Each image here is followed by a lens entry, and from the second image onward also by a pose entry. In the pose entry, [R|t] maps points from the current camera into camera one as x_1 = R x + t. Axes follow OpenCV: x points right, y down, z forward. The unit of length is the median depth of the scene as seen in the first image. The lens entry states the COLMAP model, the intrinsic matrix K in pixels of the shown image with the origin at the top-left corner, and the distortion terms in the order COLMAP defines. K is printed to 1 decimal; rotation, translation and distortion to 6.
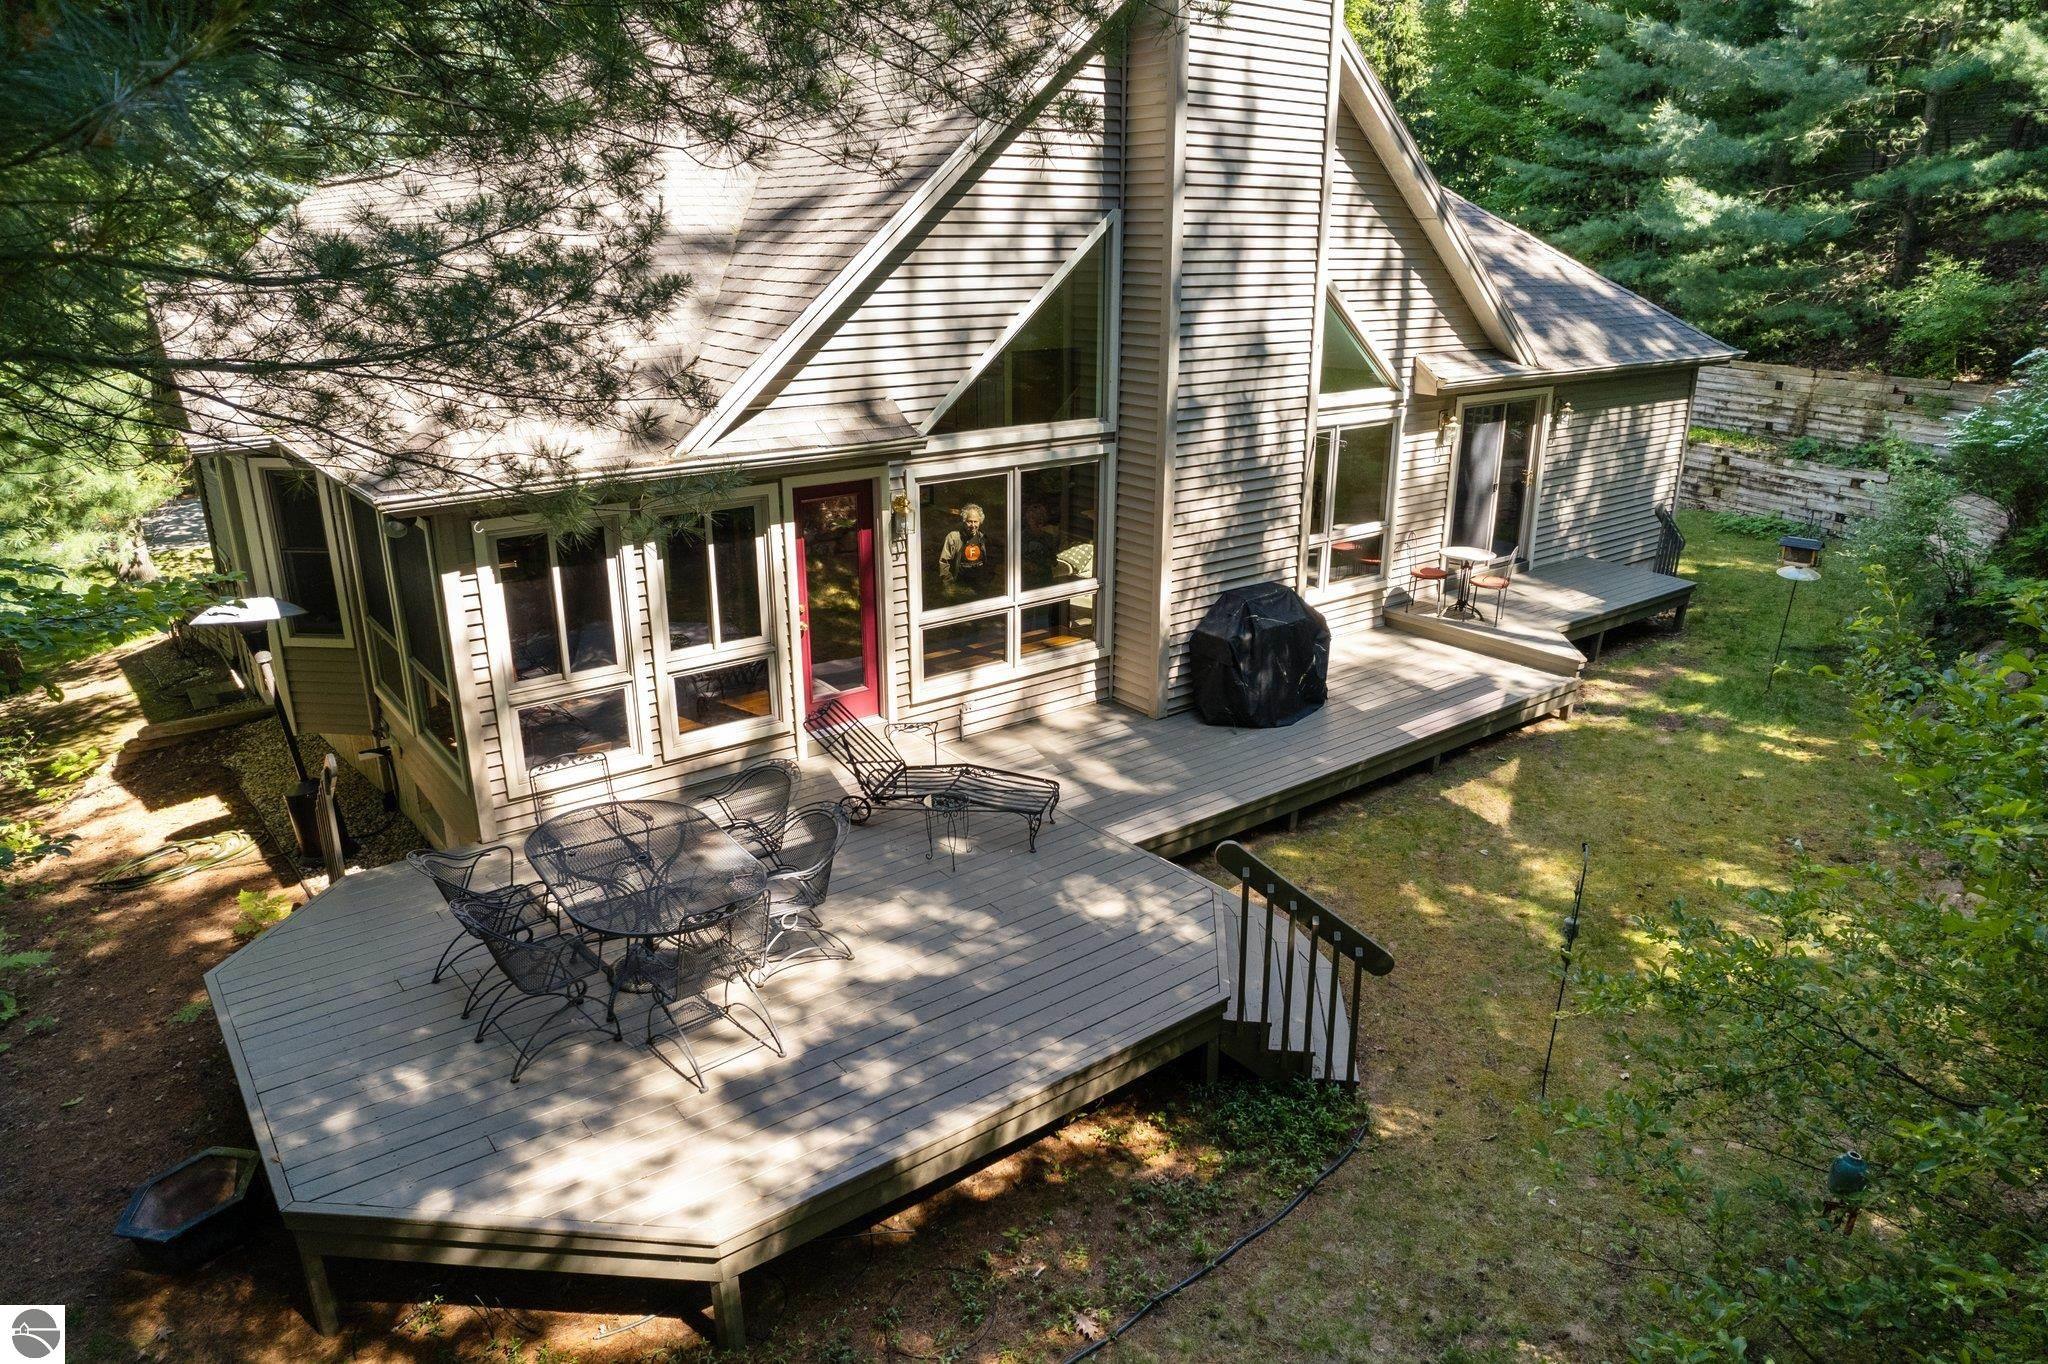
lens RADIAL K [[1312.4, 0, 1028.8], [0, 1312.4, 657.6], [0, 0, 1]] dist [-0.027898, 0.005115]
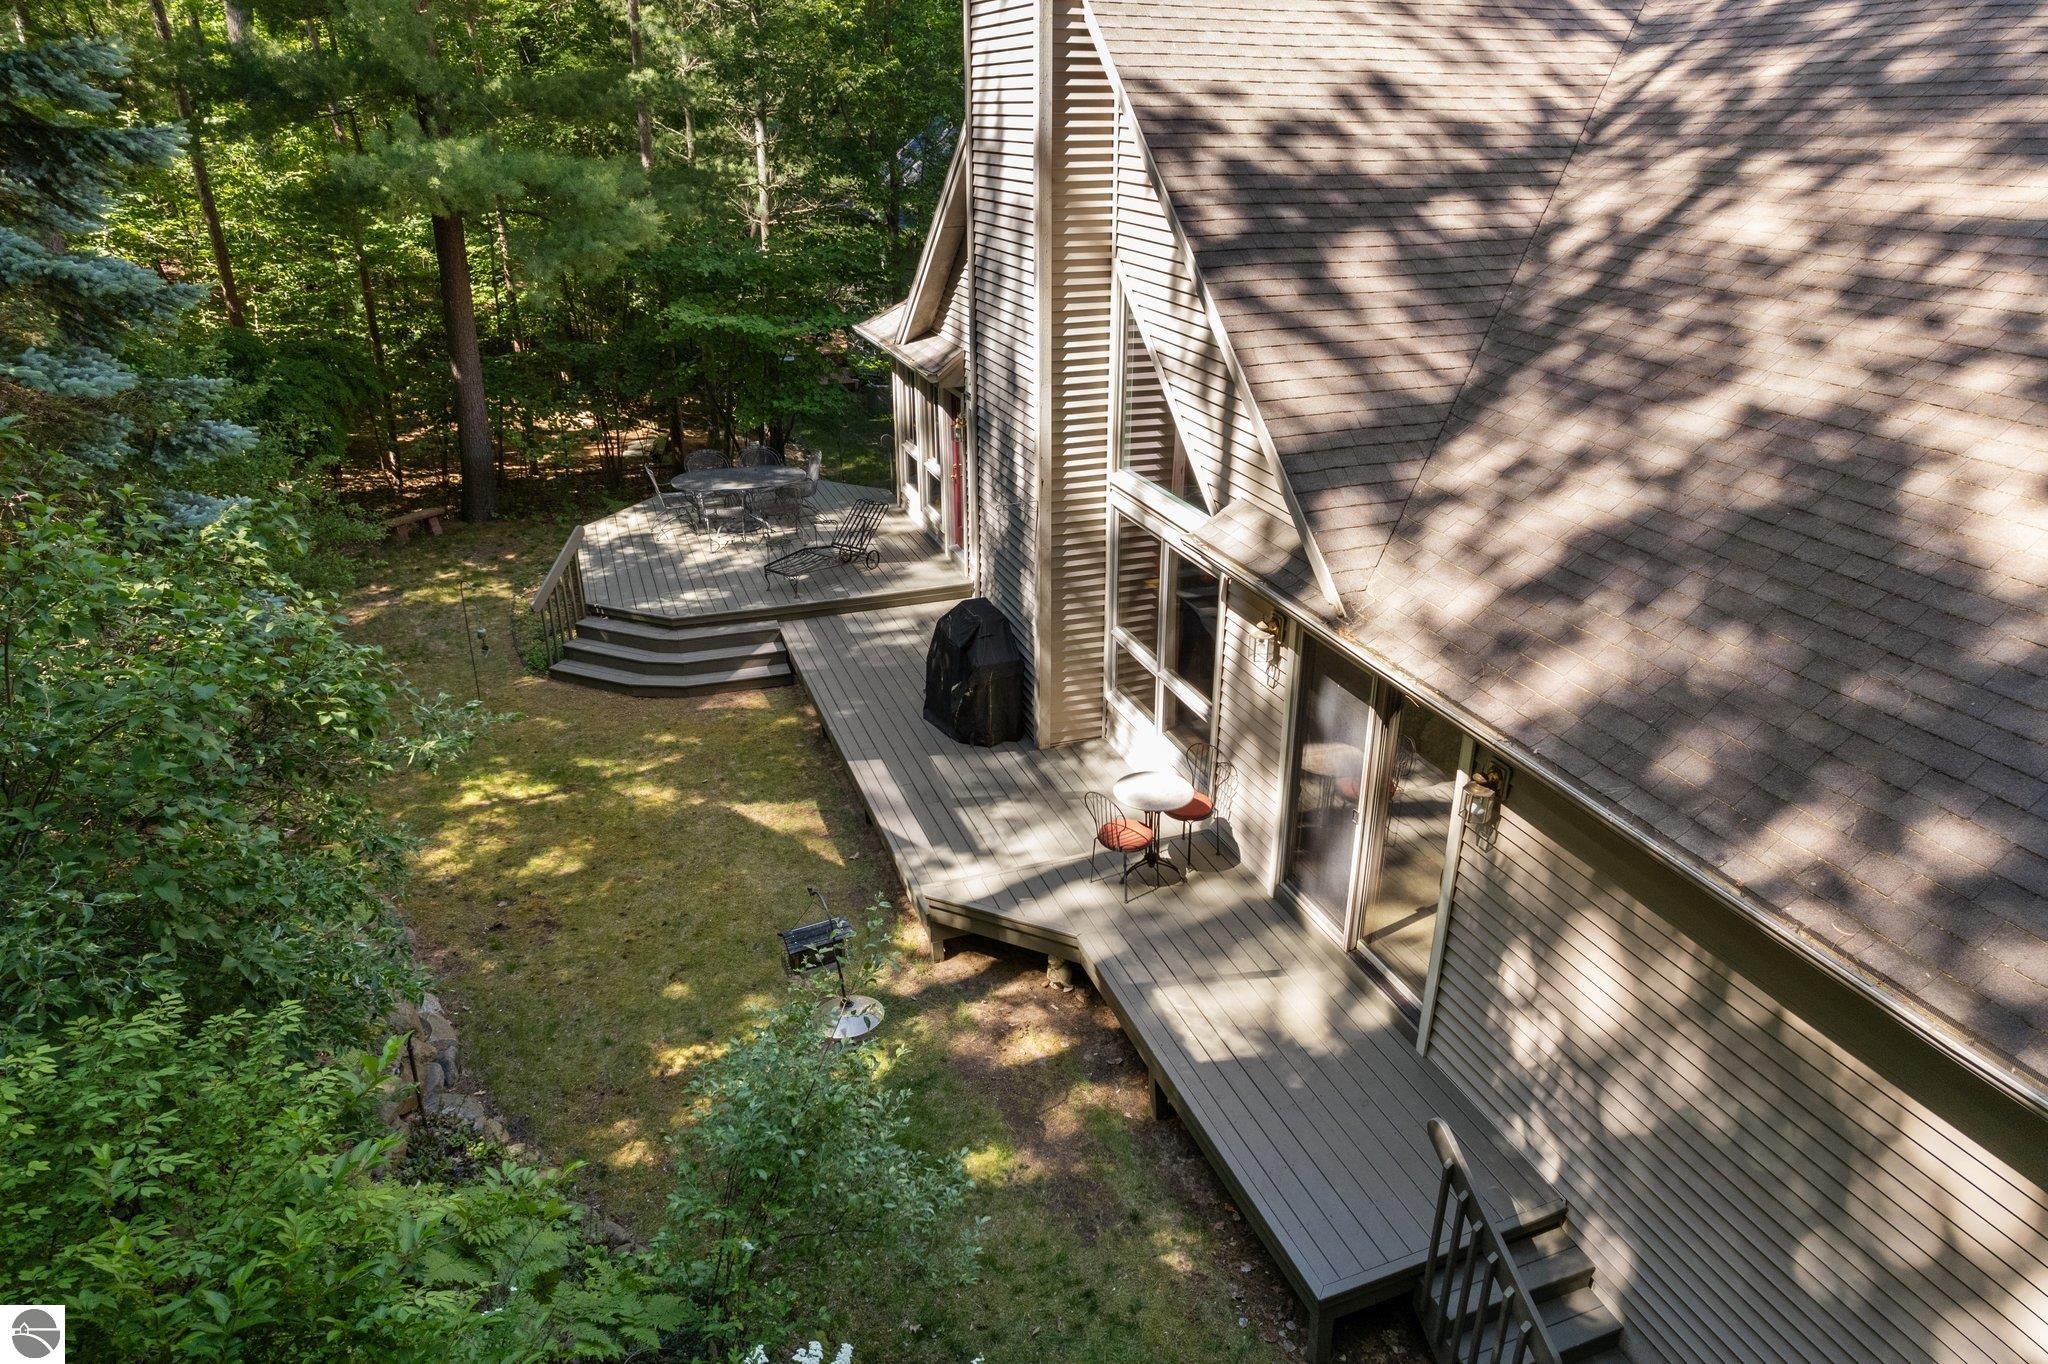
lens RADIAL K [[1312.4, 0, 1028.8], [0, 1312.4, 657.6], [0, 0, 1]] dist [-0.027898, 0.005115]
pose [[-0.312405, 0.367912, -0.875811, 1.094289], [-0.288433, 0.841693, 0.456465, -0.507300], [0.905102, 0.395215, -0.156831, 1.209132]]
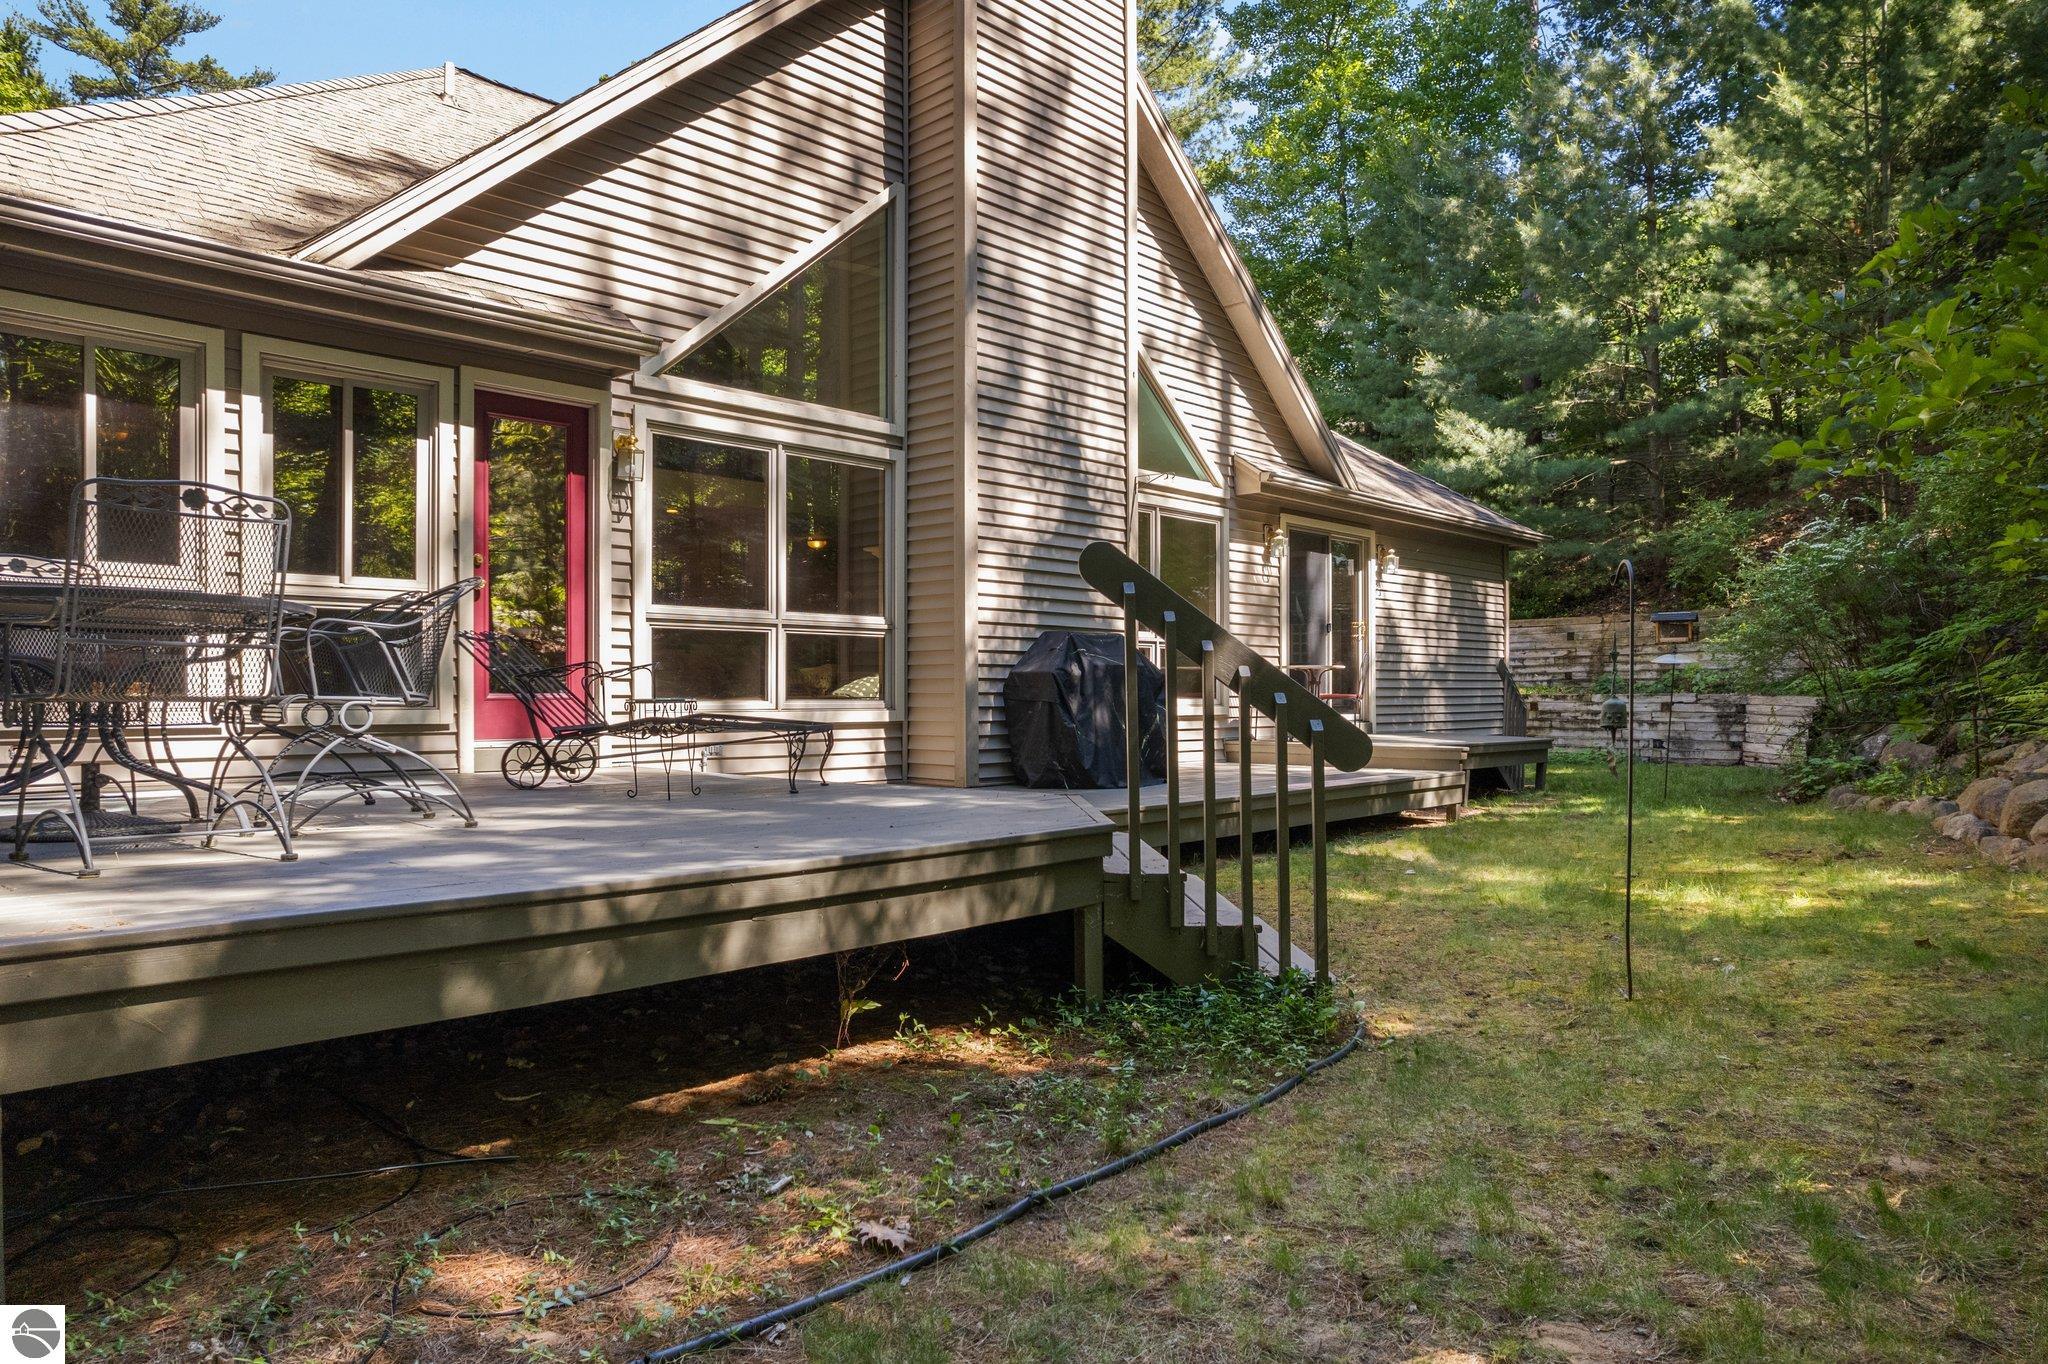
lens RADIAL K [[1359.0, 0, 1054.9], [0, 1359.0, 677.9], [0, 0, 1]] dist [-0.040575, 0.001447]
pose [[0.983046, -0.001654, 0.183352, 0.003008], [0.060441, 0.946995, -0.315512, 0.237401], [-0.173112, 0.321245, 0.931039, 0.230800]]
